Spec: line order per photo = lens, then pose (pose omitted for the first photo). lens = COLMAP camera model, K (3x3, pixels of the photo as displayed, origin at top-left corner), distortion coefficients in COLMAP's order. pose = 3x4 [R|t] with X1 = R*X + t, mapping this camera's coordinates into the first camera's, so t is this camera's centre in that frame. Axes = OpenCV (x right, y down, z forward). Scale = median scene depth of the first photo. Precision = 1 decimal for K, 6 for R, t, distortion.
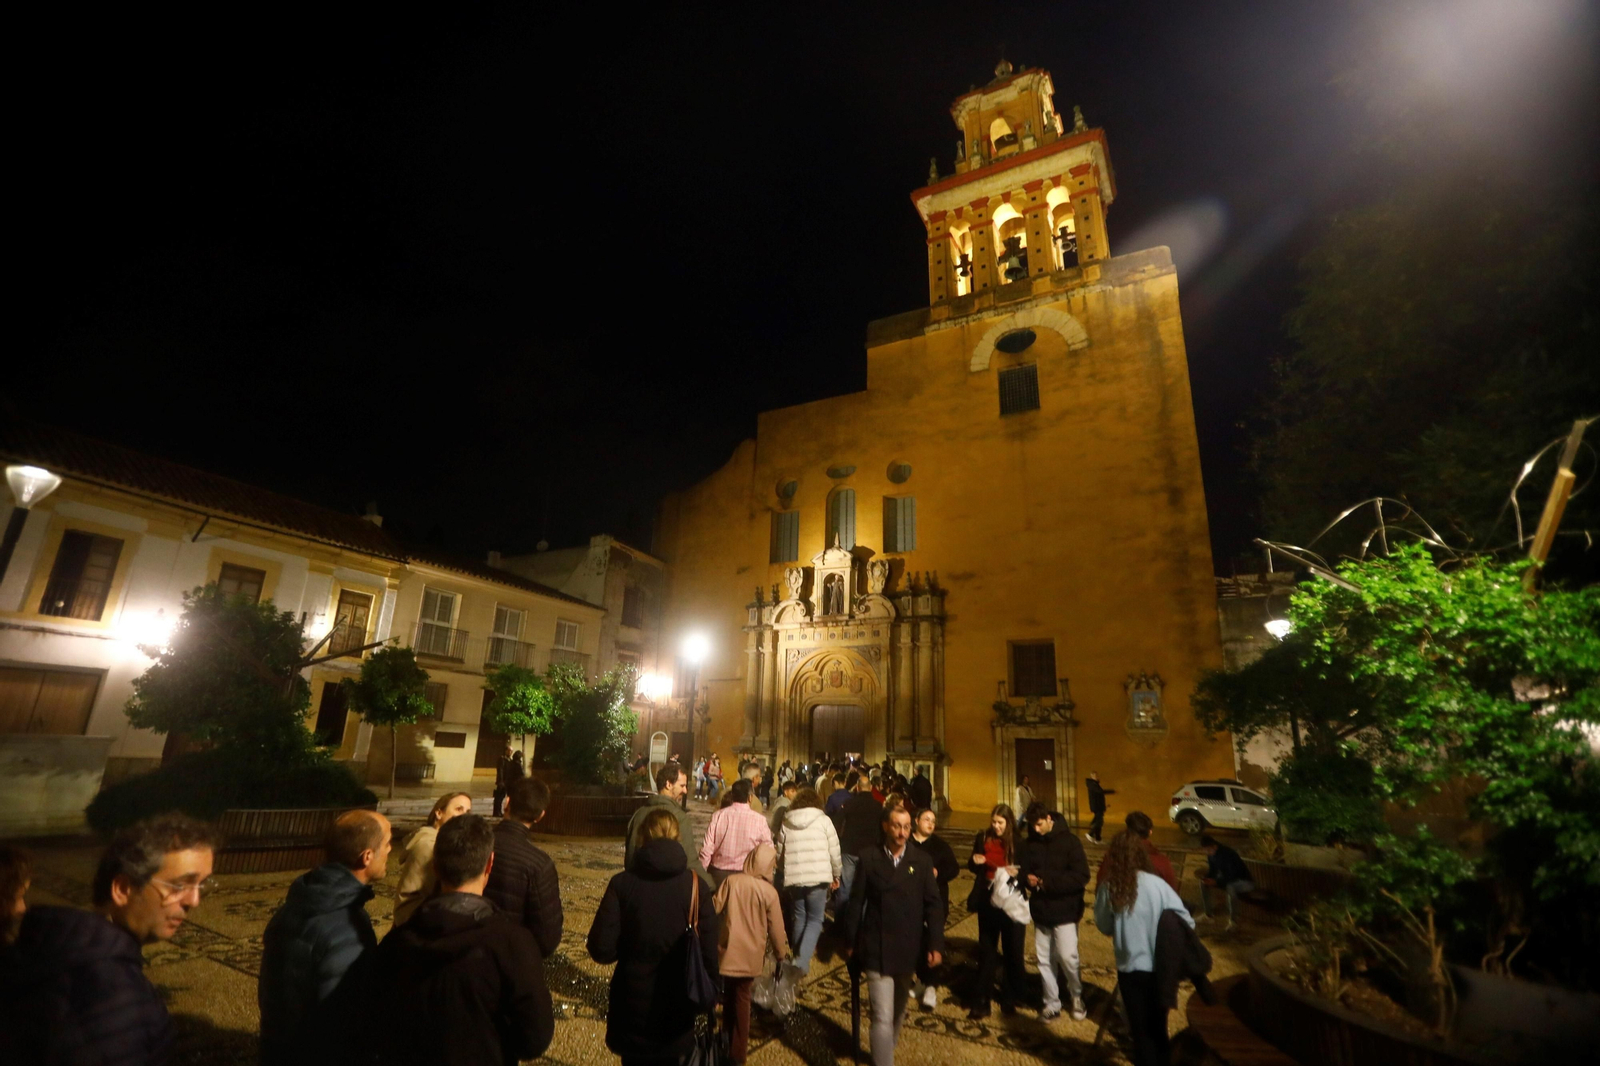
lens RADIAL K [[719.6, 0, 798.2], [0, 719.6, 536.6], [0, 0, 1]] dist [-0.069249, 0.020568]
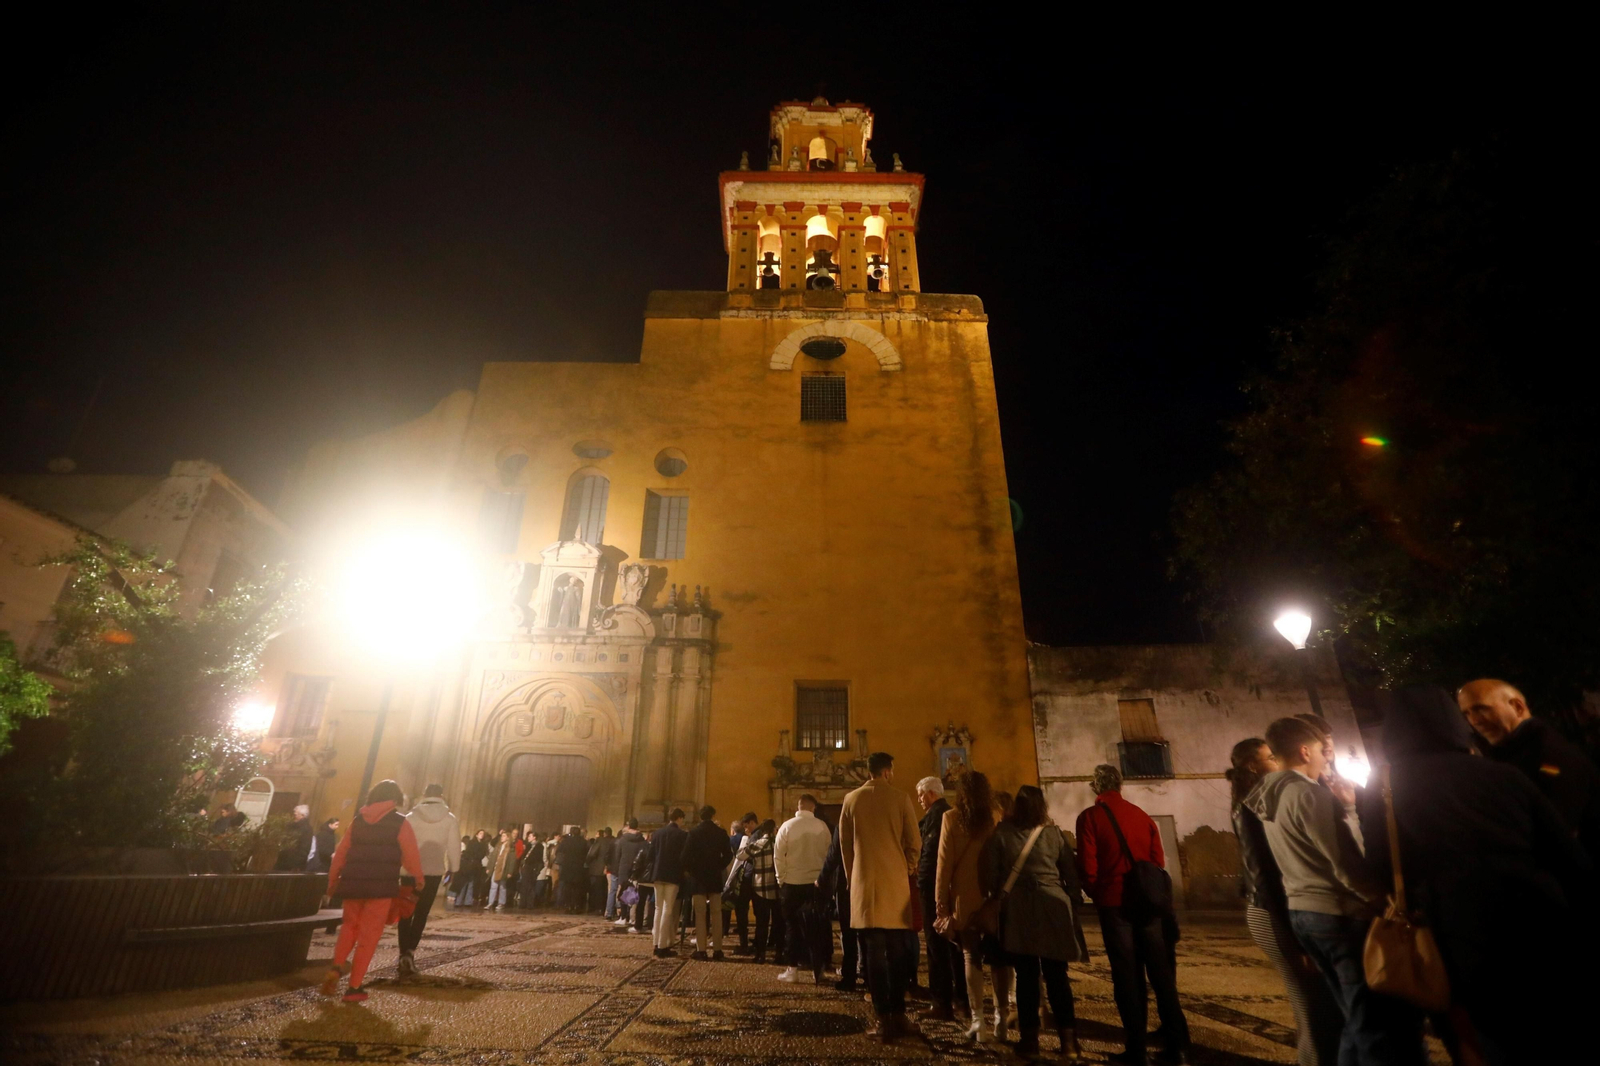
lens RADIAL K [[719.6, 0, 798.7], [0, 719.6, 539.0], [0, 0, 1]] dist [-0.069249, 0.020568]
pose [[0.870326, 0.181283, 0.457896, -0.091519], [-0.121962, 0.980161, -0.156237, 0.106095], [-0.477135, 0.080131, 0.875169, 0.257201]]
